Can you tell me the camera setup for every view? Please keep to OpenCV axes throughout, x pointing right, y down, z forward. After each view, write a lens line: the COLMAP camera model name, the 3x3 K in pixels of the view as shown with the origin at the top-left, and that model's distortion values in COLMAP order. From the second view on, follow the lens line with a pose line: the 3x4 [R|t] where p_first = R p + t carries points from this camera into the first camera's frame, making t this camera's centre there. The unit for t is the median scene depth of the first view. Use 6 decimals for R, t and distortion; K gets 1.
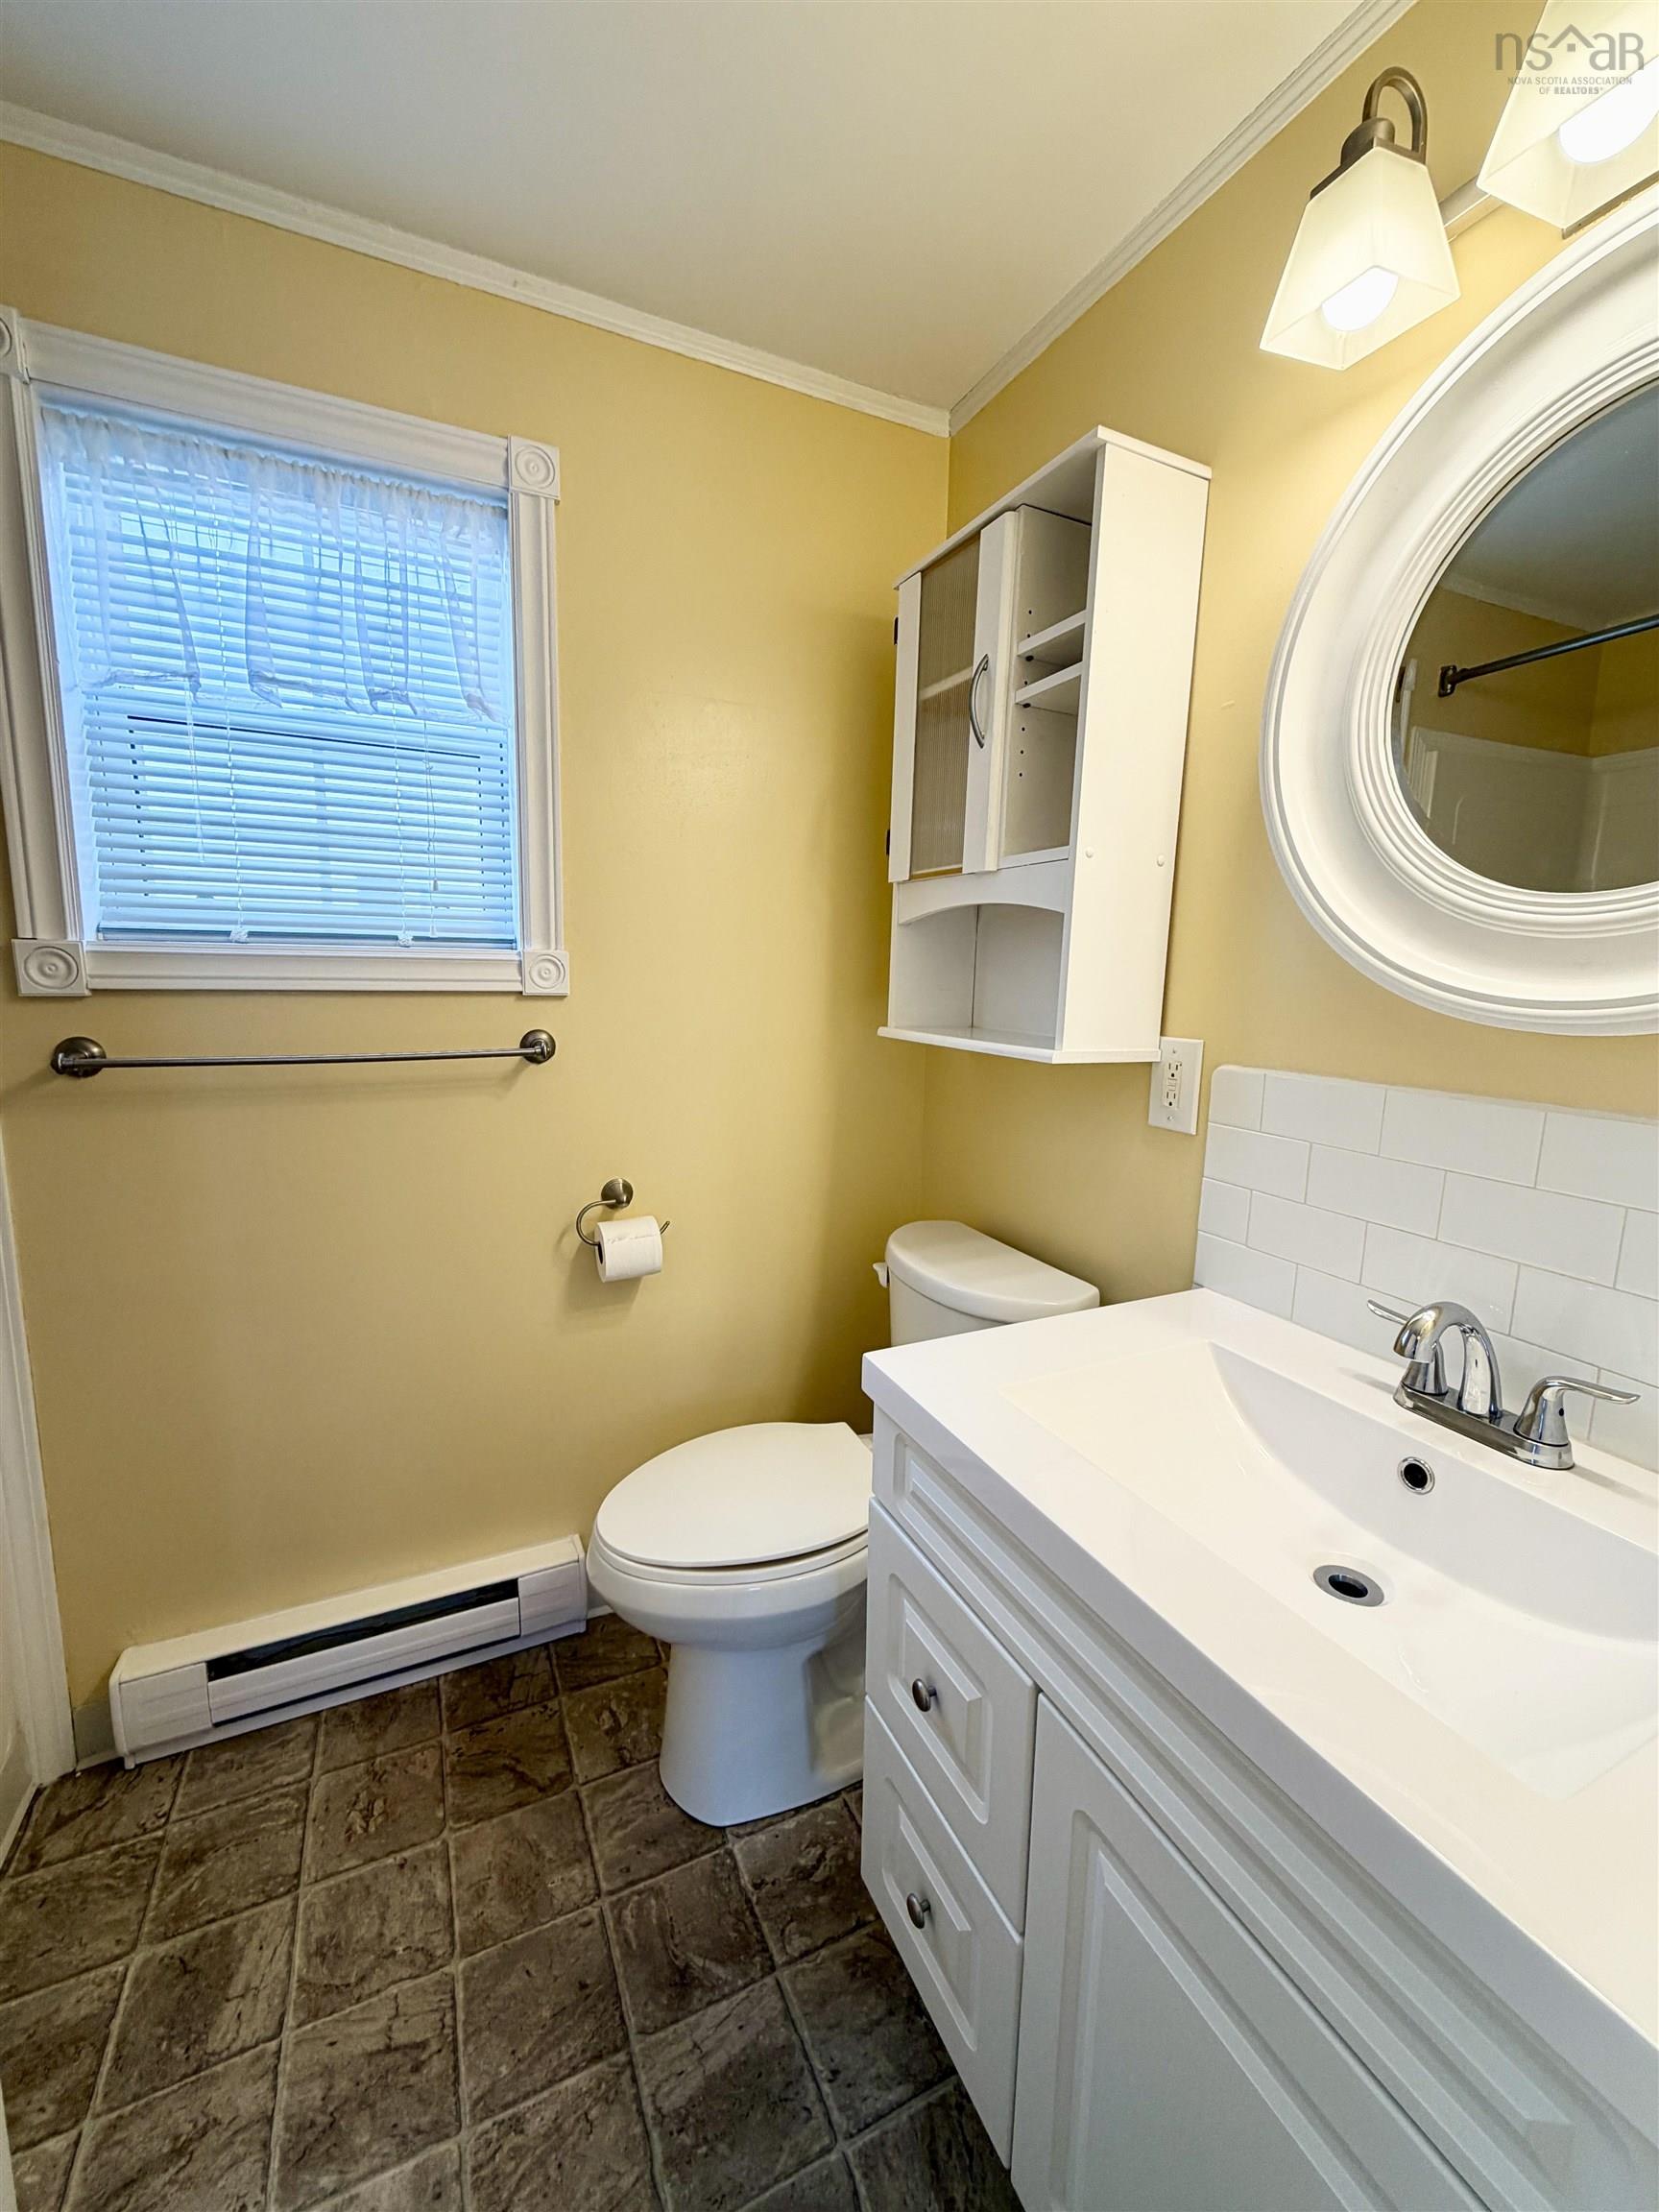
lens RADIAL K [[884.0, 0, 833.7], [0, 884.0, 1102.8], [0, 0, 1]] dist [0.000708, 0.000656]
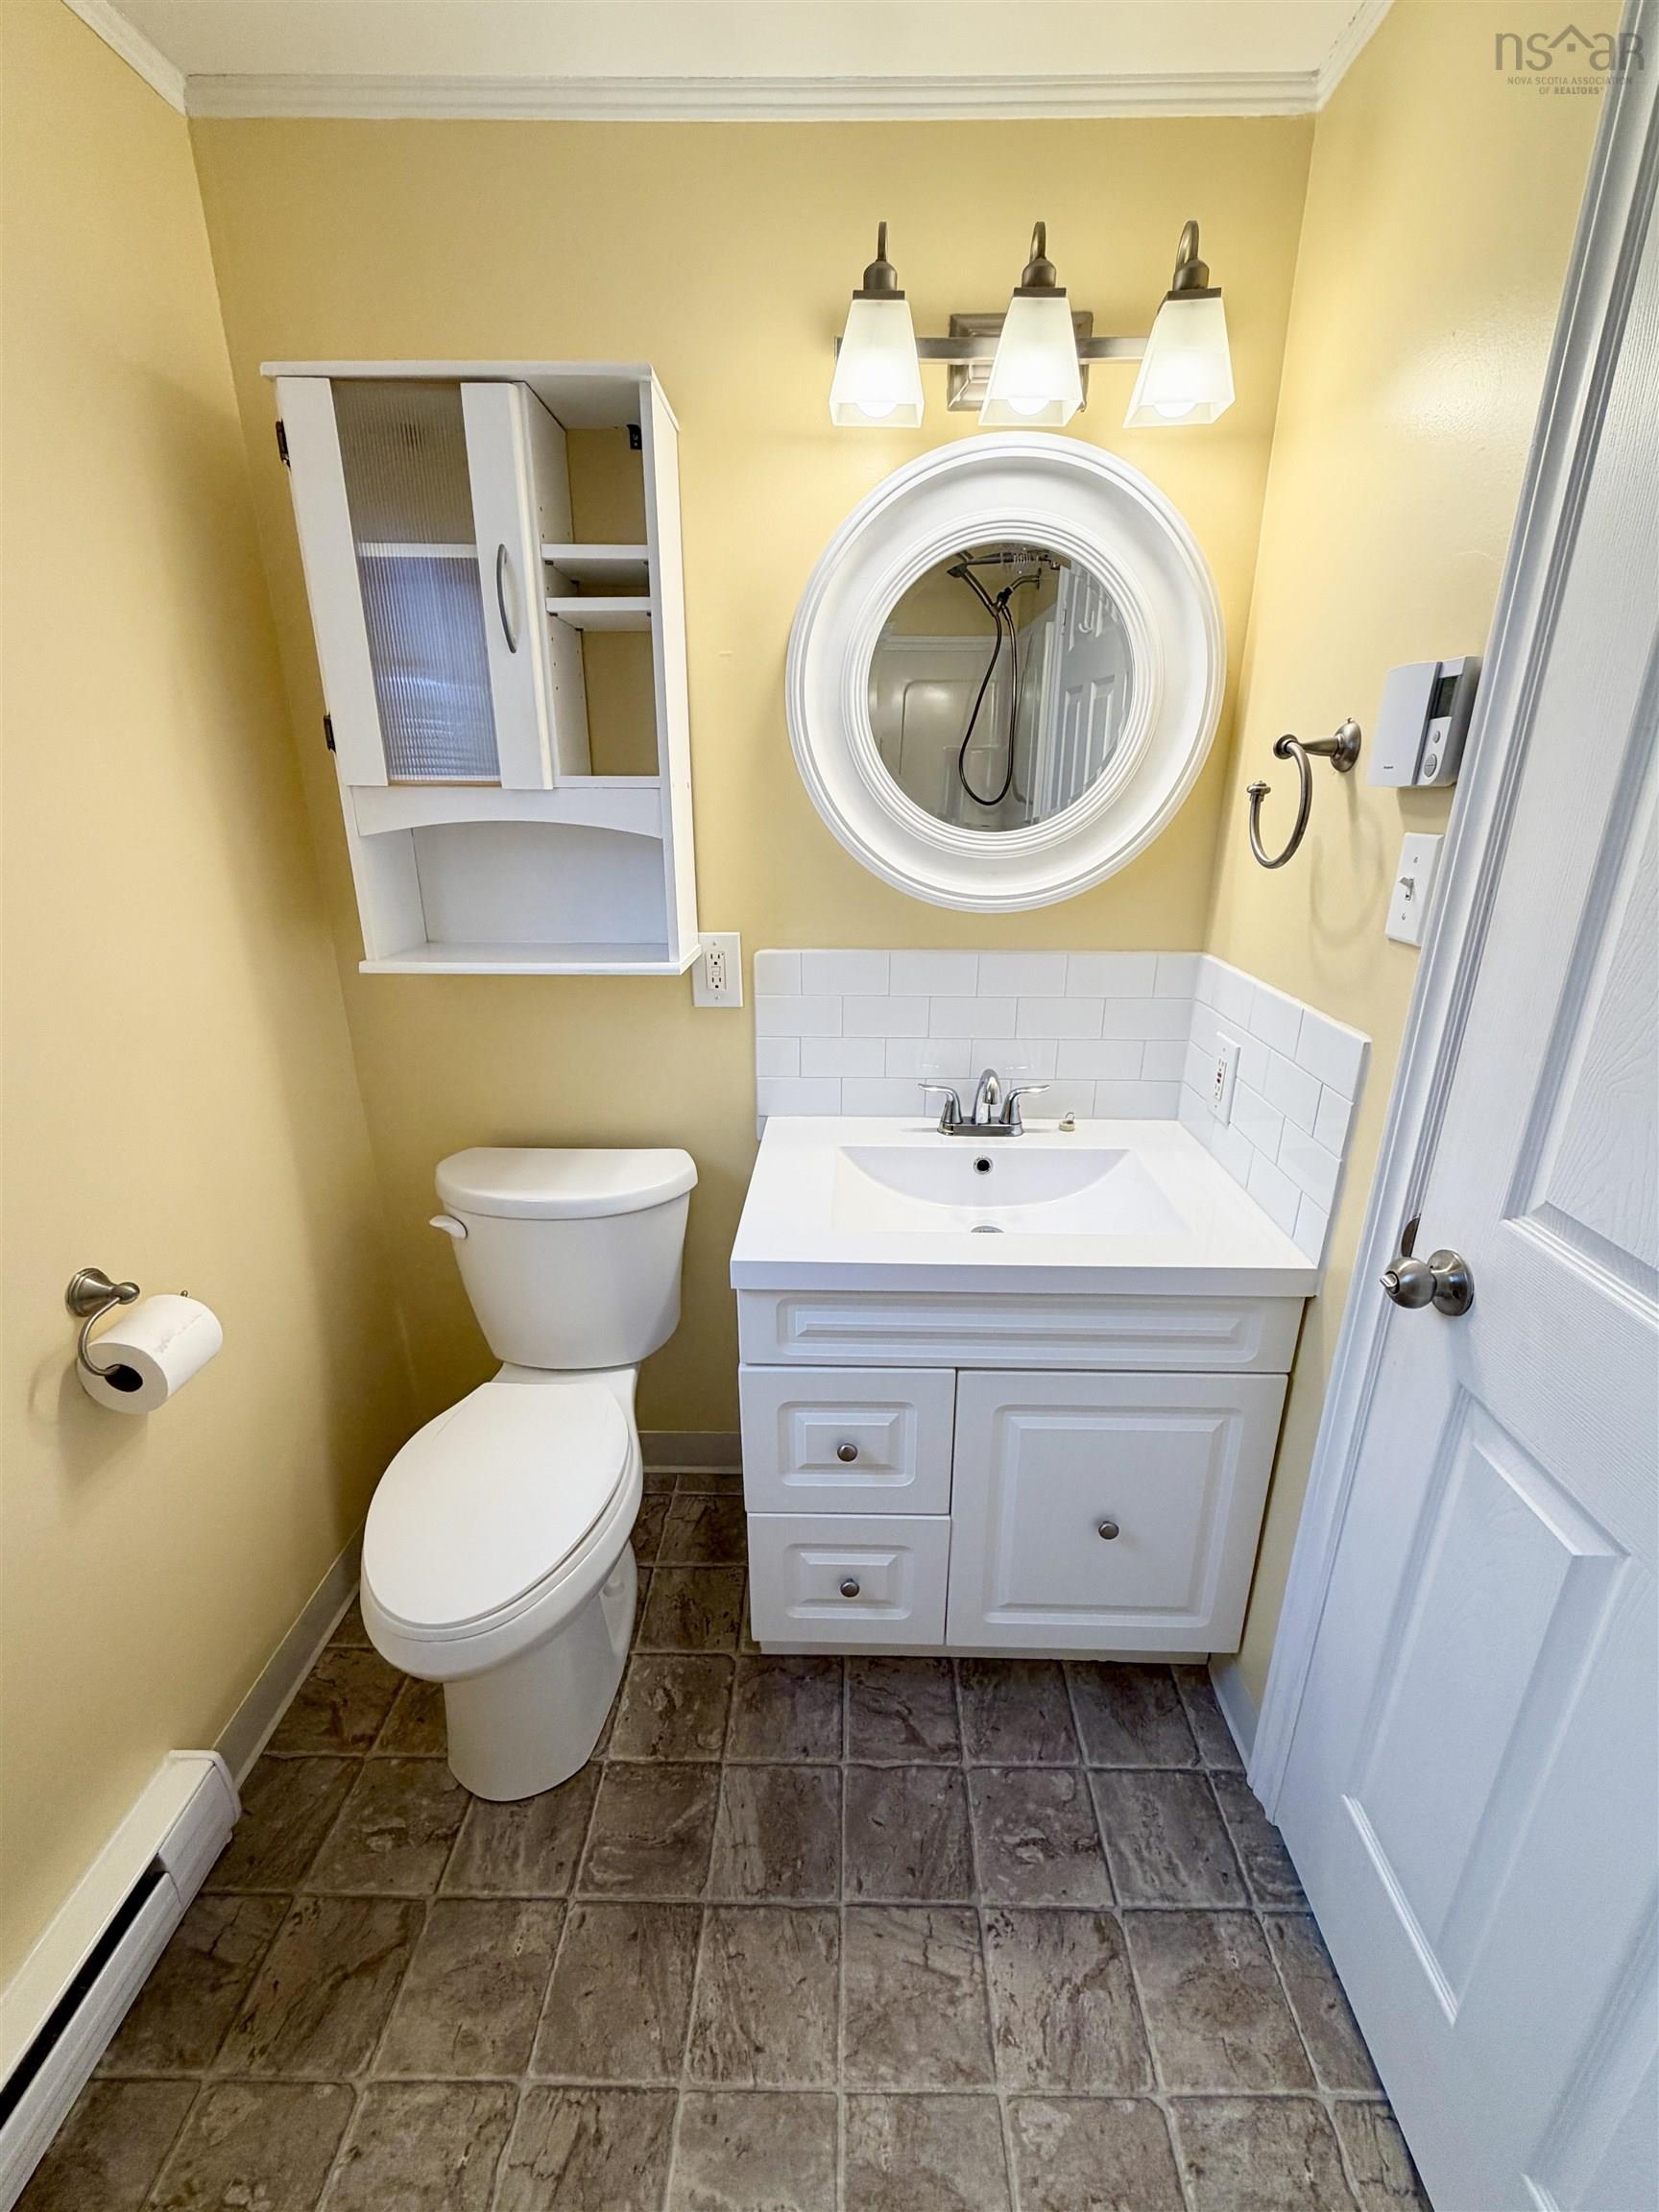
lens RADIAL K [[907.2, 0, 840.4], [0, 907.2, 1104.5], [0, 0, 1]] dist [0.000562, -0.000113]
pose [[0.448226, -0.319095, 0.835028, -0.734451], [0.141750, 0.947671, 0.286052, -0.203258], [-0.882610, -0.009851, 0.470002, 0.279838]]
